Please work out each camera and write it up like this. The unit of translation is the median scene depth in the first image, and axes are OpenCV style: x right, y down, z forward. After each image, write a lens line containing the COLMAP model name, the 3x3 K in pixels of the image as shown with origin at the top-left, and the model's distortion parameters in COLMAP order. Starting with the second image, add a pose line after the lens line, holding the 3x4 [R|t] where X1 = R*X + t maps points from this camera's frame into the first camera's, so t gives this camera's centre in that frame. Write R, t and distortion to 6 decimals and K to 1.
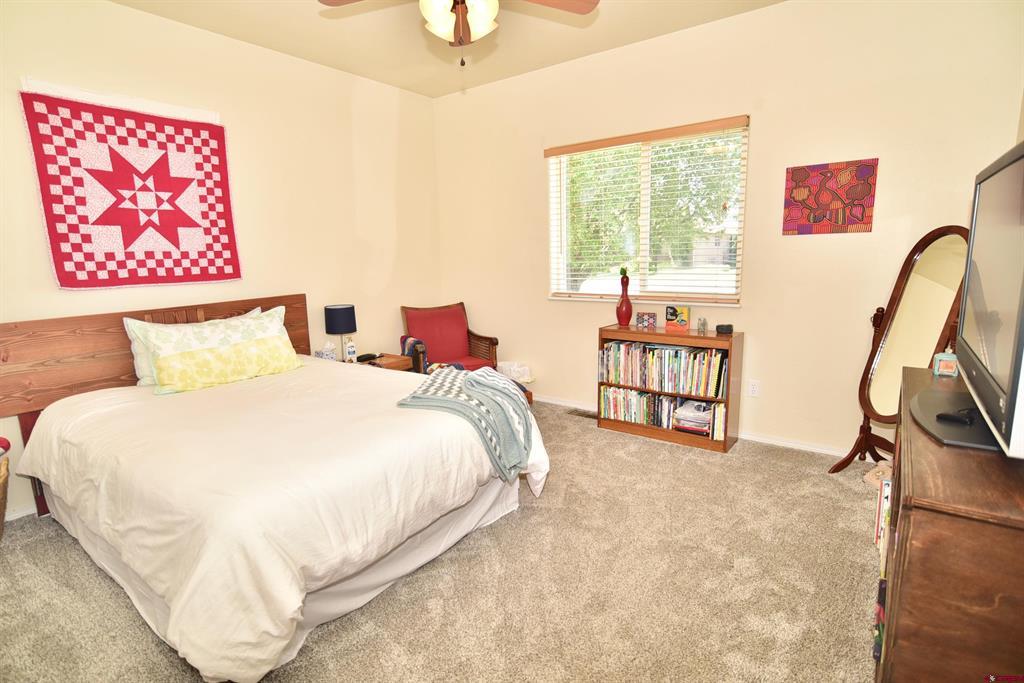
lens RADIAL K [[513.2, 0, 509.8], [0, 513.2, 338.9], [0, 0, 1]] dist [-0.010912, 0.005131]
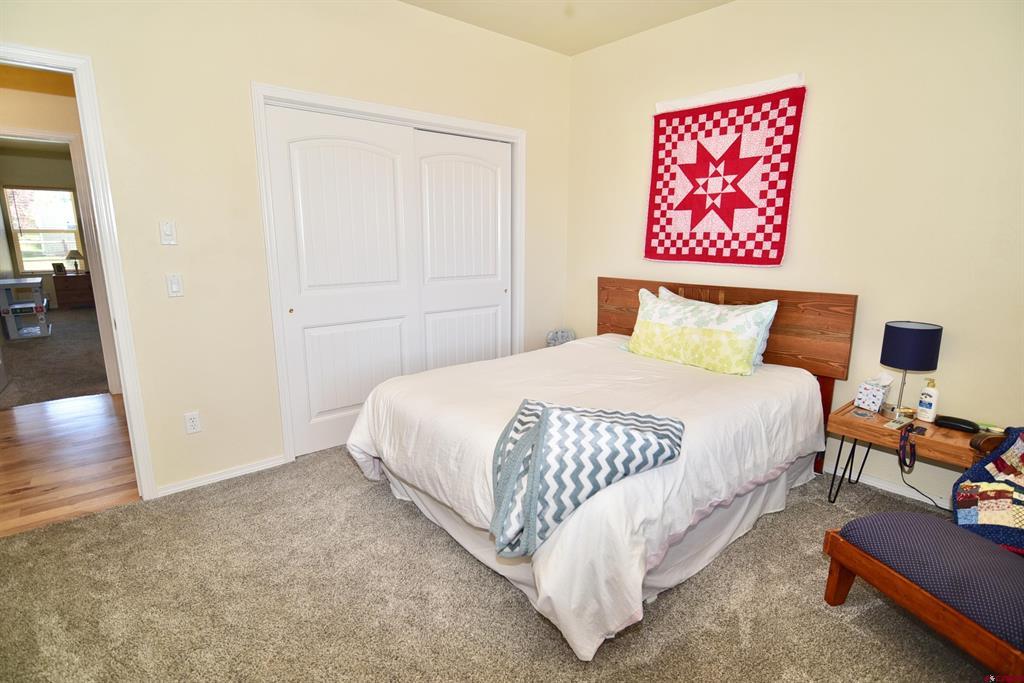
lens RADIAL K [[513.2, 0, 508.9], [0, 513.2, 343.3], [0, 0, 1]] dist [-0.010912, 0.005131]
pose [[-0.214815, 0.226828, -0.949949, 0.500634], [-0.162286, 0.950844, 0.263740, -0.167958], [0.963077, 0.210819, -0.167444, 0.834522]]
